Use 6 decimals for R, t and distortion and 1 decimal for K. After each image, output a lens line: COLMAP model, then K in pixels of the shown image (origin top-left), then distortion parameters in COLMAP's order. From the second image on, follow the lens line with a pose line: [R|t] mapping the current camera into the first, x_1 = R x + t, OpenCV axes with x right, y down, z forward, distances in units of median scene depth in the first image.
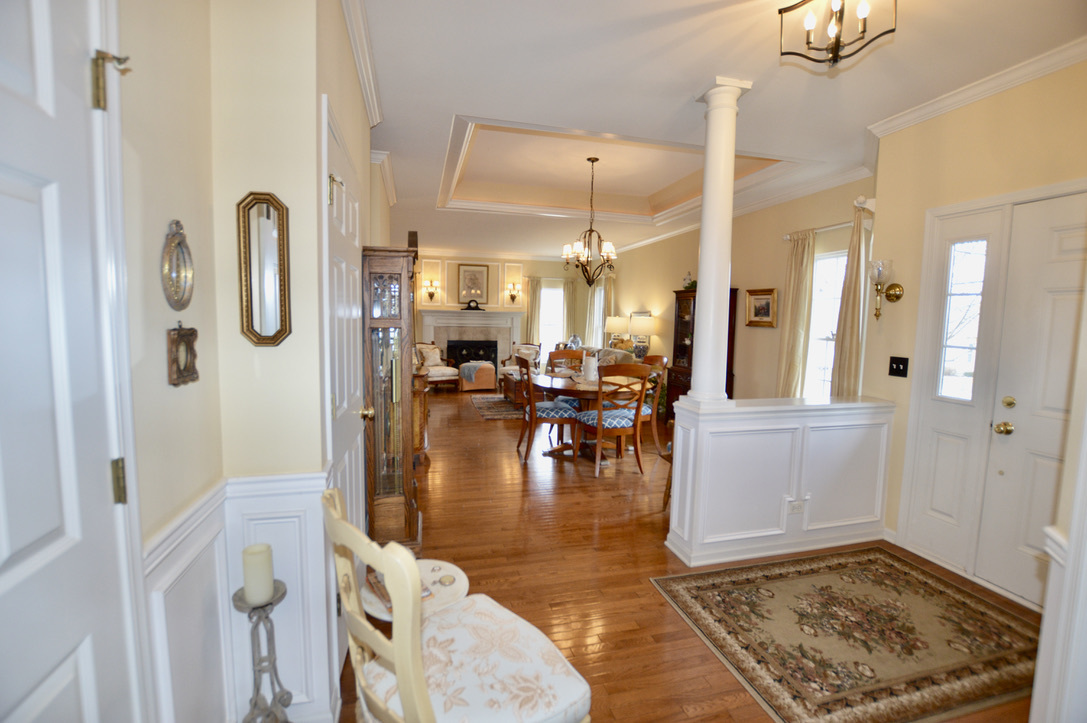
lens RADIAL K [[481.8, 0, 540.4], [0, 481.8, 359.5], [0, 0, 1]] dist [-0.031388, 0.002129]
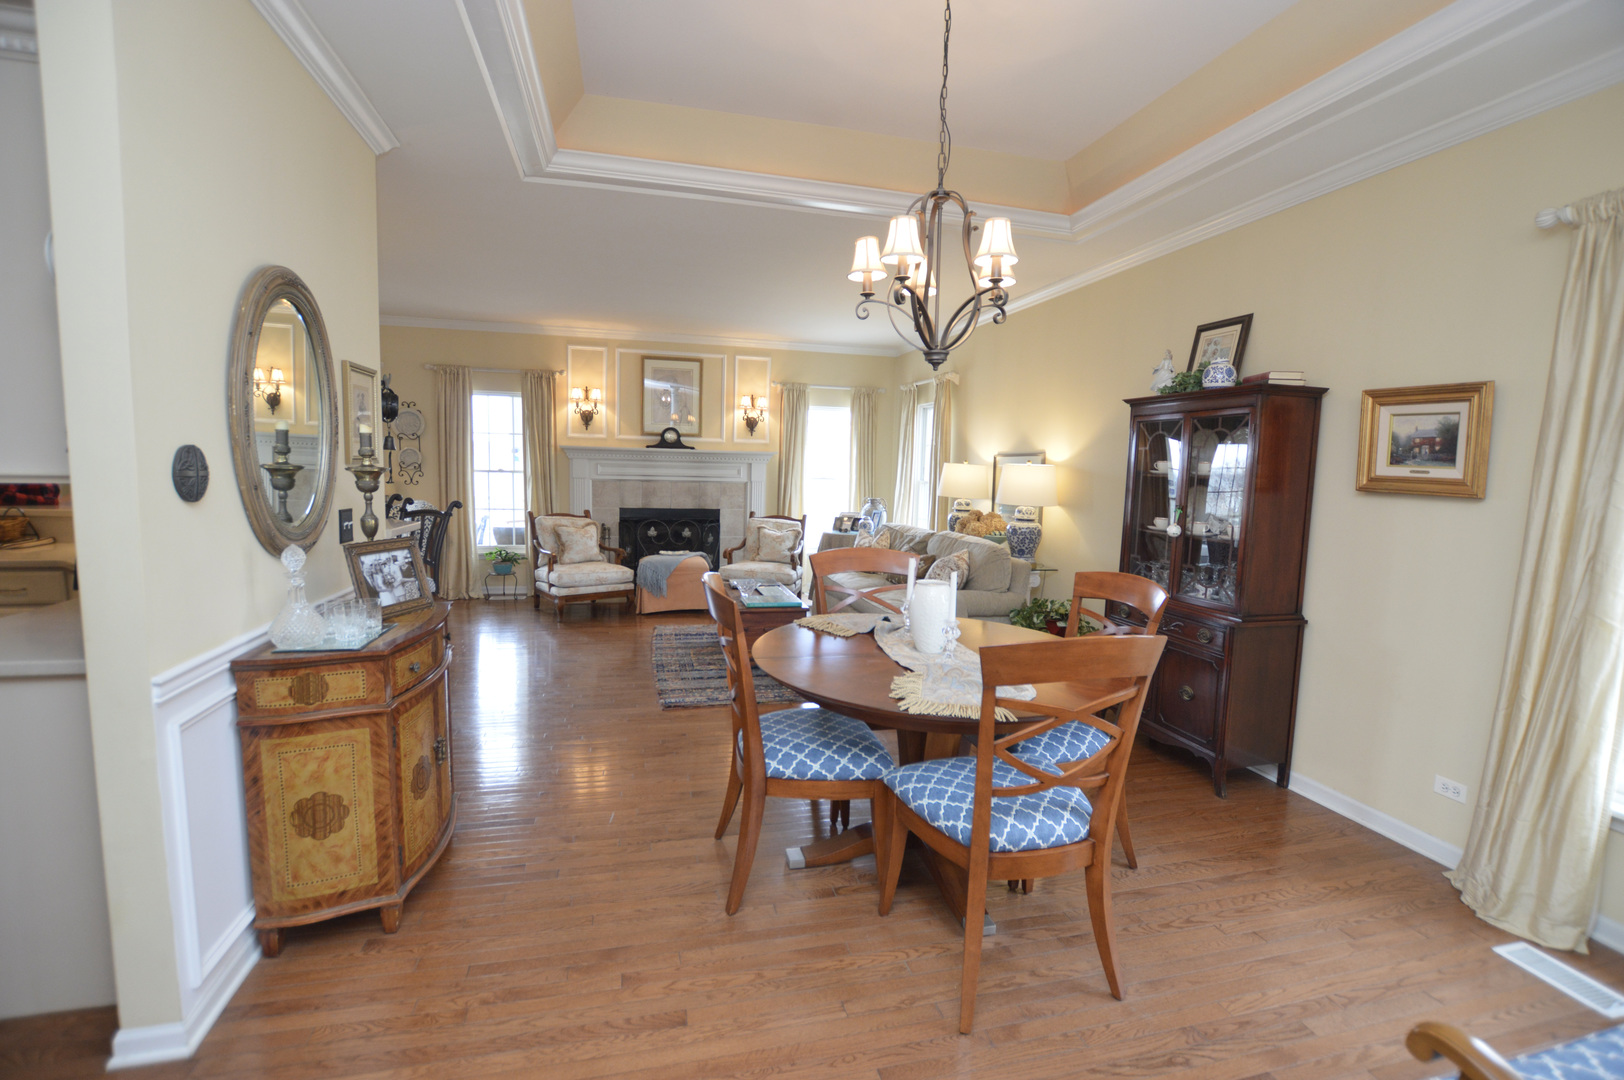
lens RADIAL K [[719.9, 0, 816.3], [0, 719.9, 549.5], [0, 0, 1]] dist [-0.031388, 0.002129]
pose [[0.999970, 0.007371, 0.002479, 0.011267], [-0.007442, 0.999524, 0.029953, -0.021812], [-0.002257, -0.029971, 0.999548, 0.262351]]
